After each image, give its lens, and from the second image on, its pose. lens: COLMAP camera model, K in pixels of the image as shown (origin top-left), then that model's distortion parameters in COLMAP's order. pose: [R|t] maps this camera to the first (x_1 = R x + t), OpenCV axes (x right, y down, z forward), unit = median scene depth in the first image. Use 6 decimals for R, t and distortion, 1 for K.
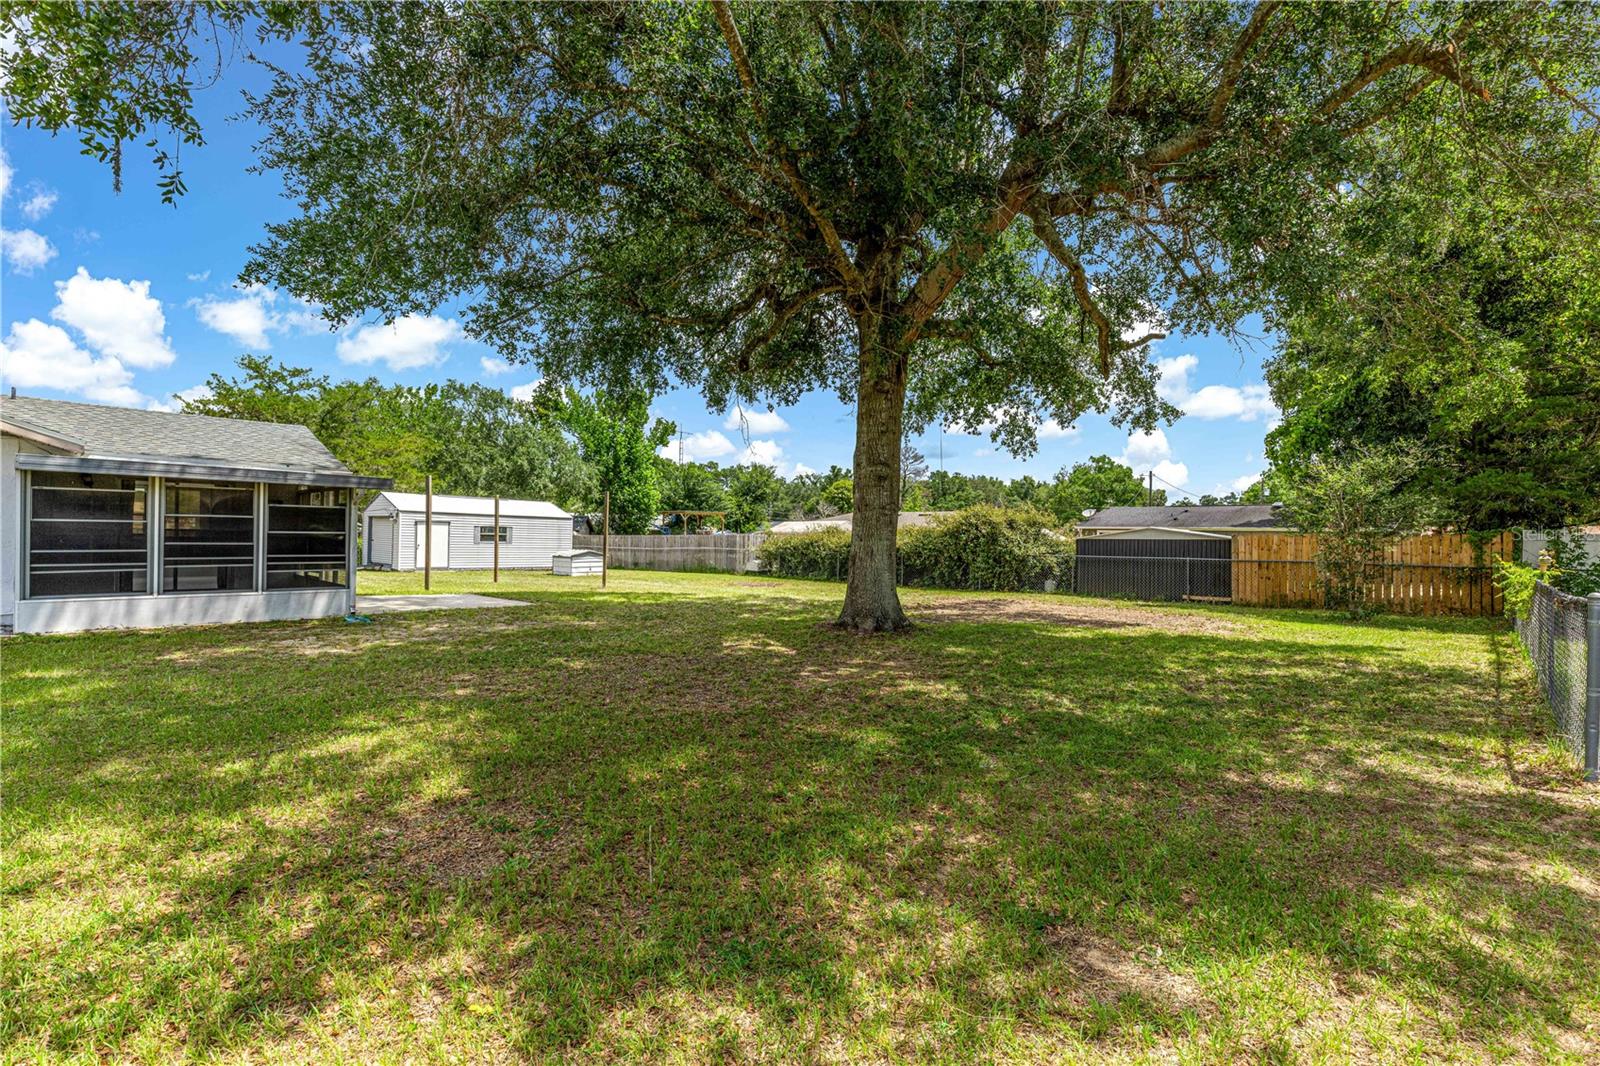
lens RADIAL K [[719.9, 0, 799.7], [0, 719.9, 536.5], [0, 0, 1]] dist [0.003288, -0.000462]
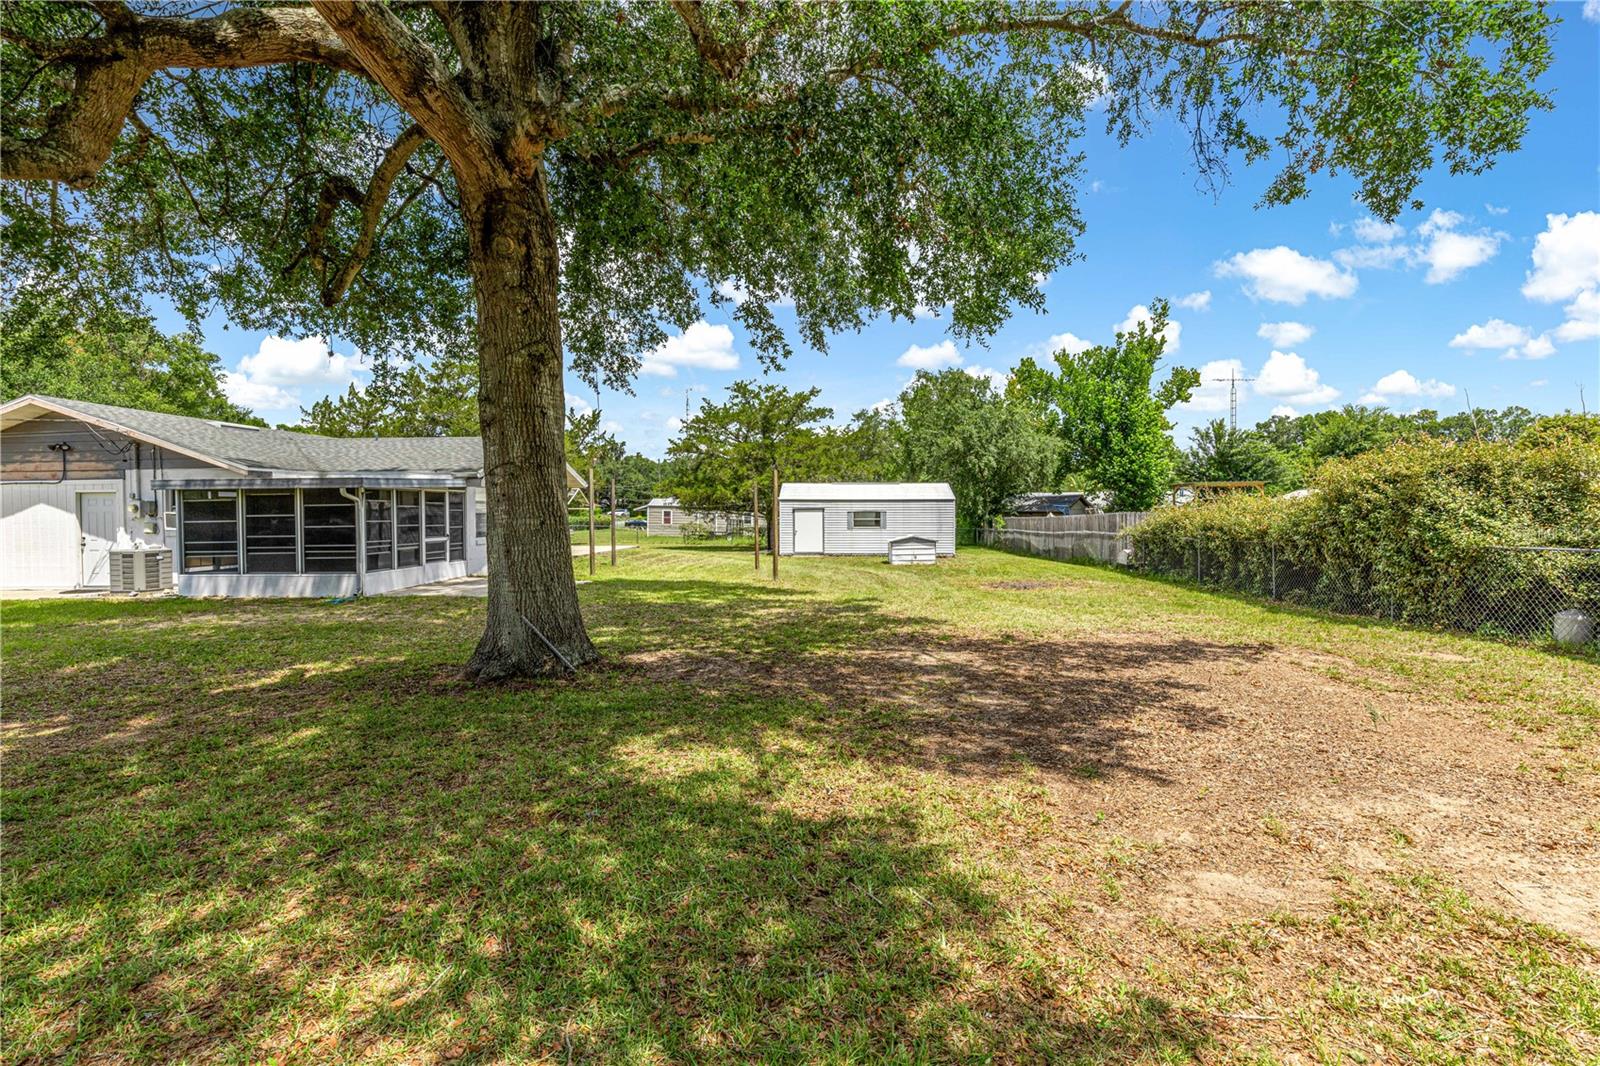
lens RADIAL K [[719.9, 0, 803.8], [0, 719.9, 530.6], [0, 0, 1]] dist [0.003288, -0.000462]
pose [[0.640371, -0.007976, -0.768025, 0.749735], [0.020776, 0.999760, 0.006941, 0.009552], [0.767785, -0.020401, 0.640383, 0.817623]]
